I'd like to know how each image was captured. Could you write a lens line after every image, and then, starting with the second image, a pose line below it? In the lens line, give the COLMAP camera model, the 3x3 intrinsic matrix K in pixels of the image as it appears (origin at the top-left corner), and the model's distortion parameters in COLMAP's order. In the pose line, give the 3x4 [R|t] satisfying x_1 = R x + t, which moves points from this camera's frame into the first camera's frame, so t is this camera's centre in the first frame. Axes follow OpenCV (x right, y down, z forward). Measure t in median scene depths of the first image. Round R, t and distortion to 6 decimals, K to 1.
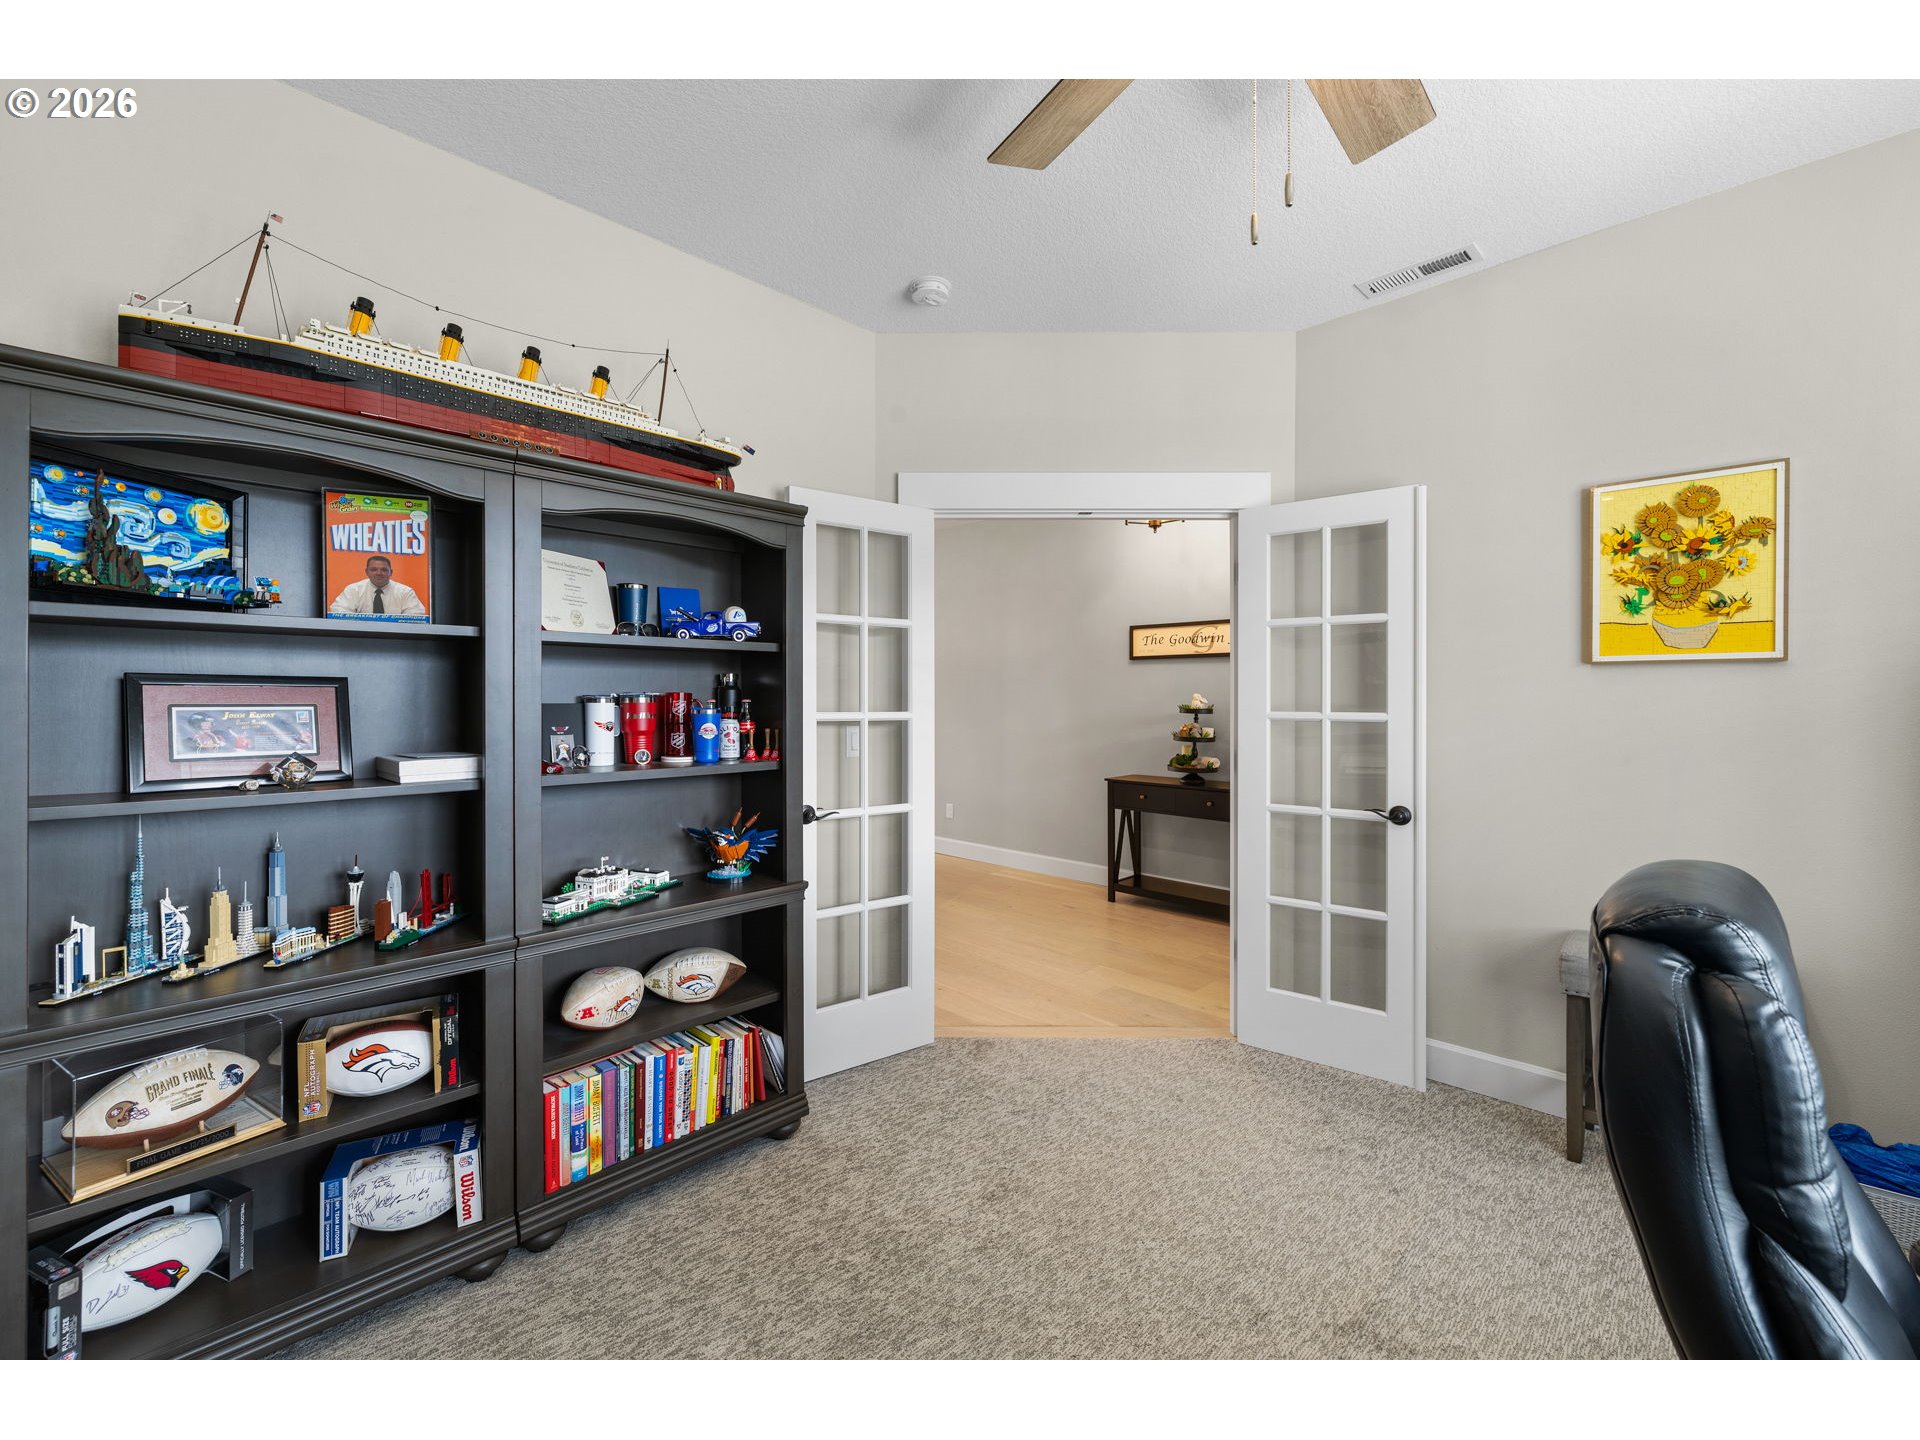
lens RADIAL K [[804.5, 0, 966.6], [0, 804.5, 707.7], [0, 0, 1]] dist [-0.000655, -0.000695]
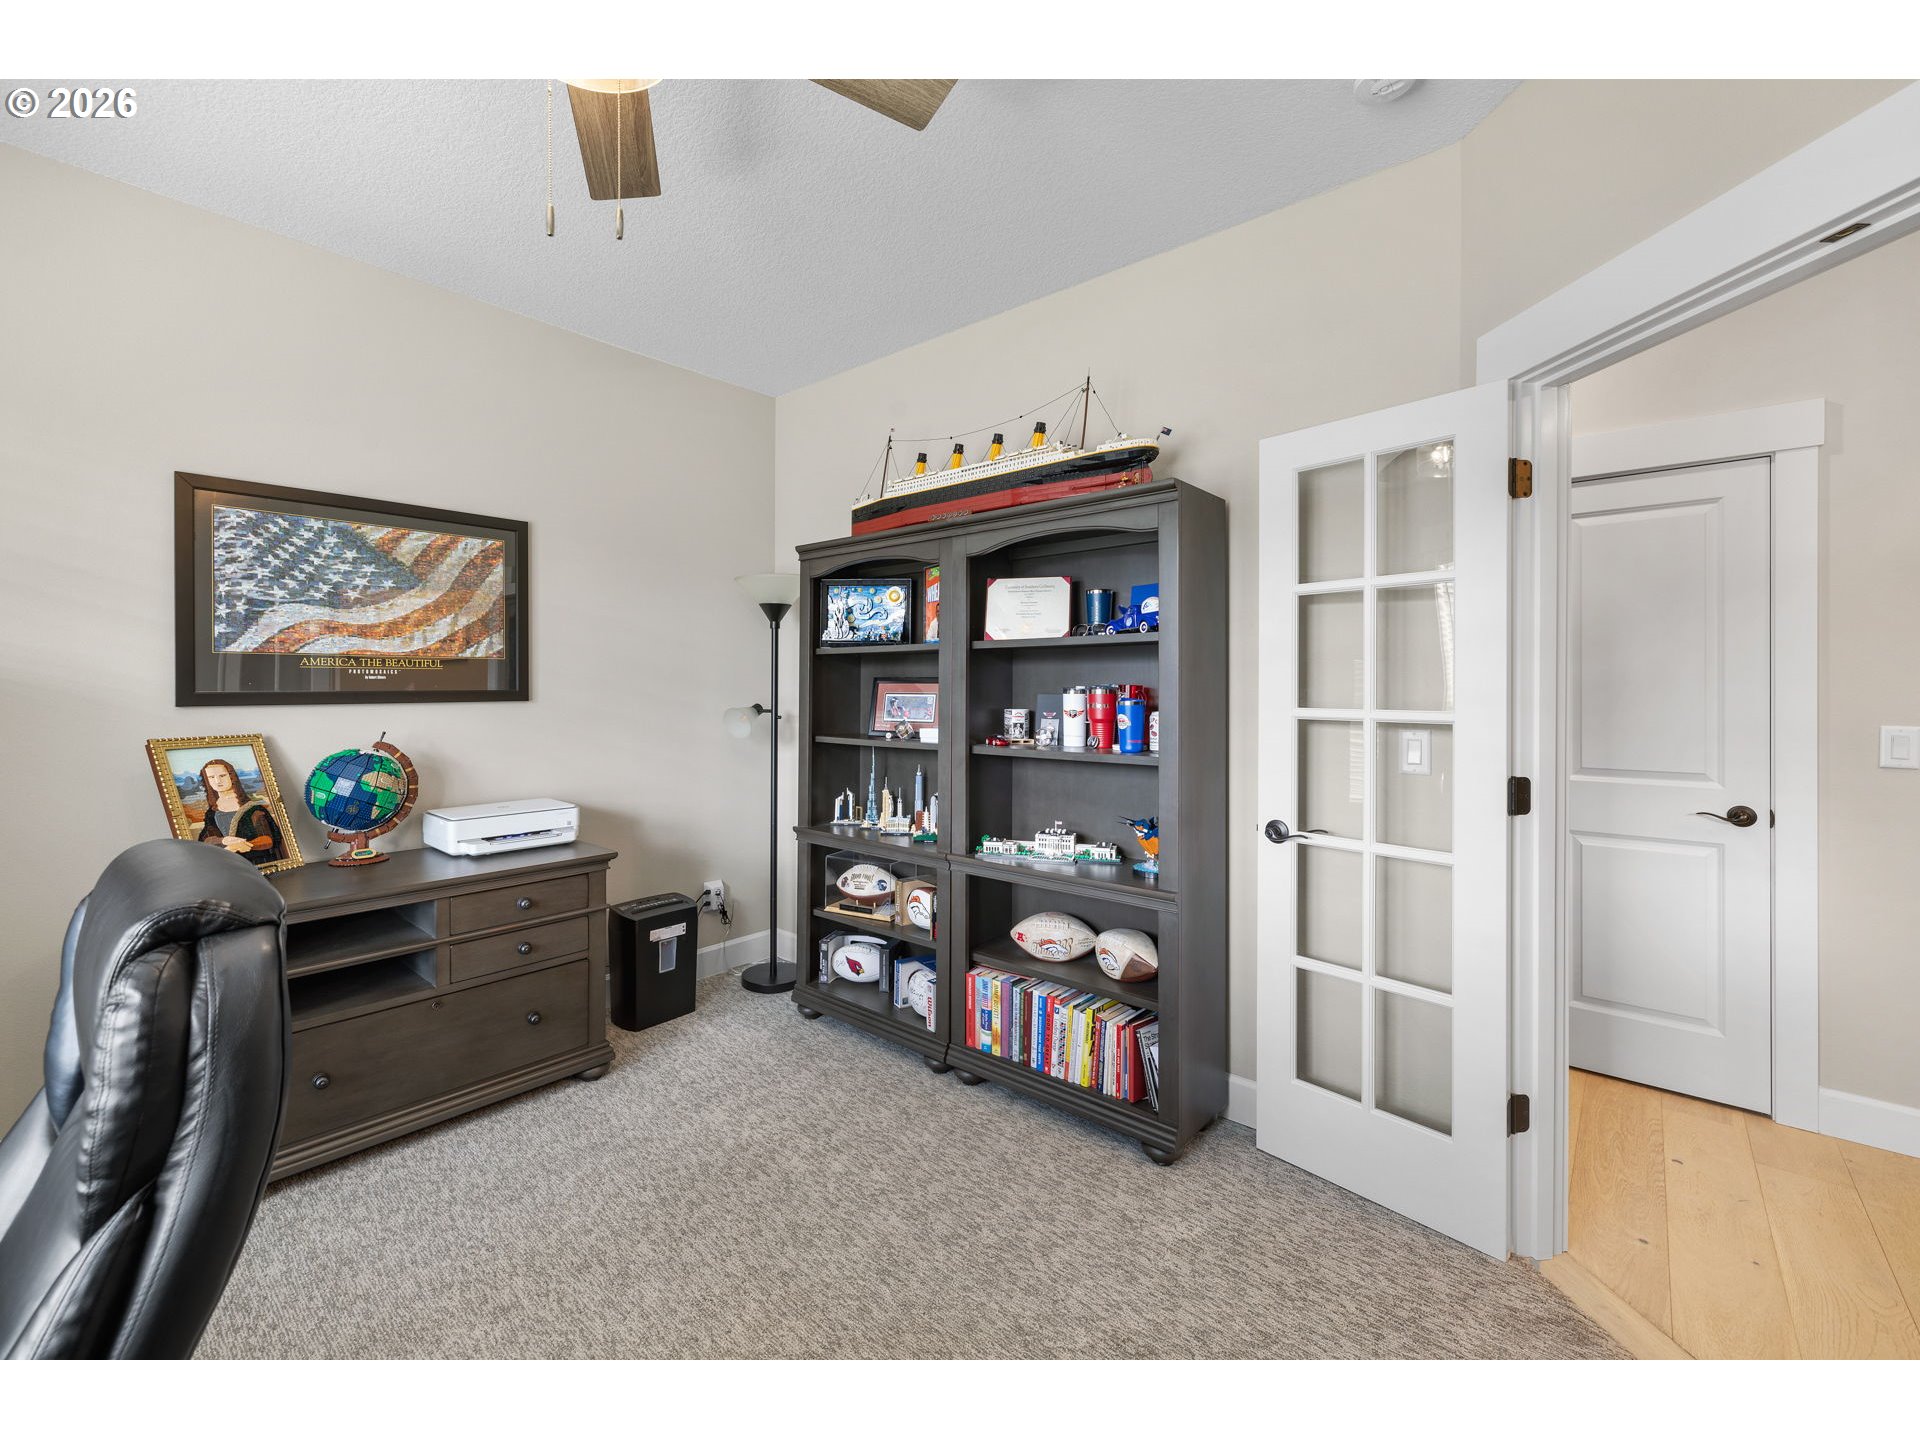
lens RADIAL K [[804.5, 0, 966.6], [0, 804.5, 699.3], [0, 0, 1]] dist [-0.000655, -0.000695]
pose [[0.072987, 0.011164, -0.997270, 0.759662], [-0.013659, 0.999855, 0.010194, -0.008187], [0.997239, 0.012877, 0.073129, 0.784308]]
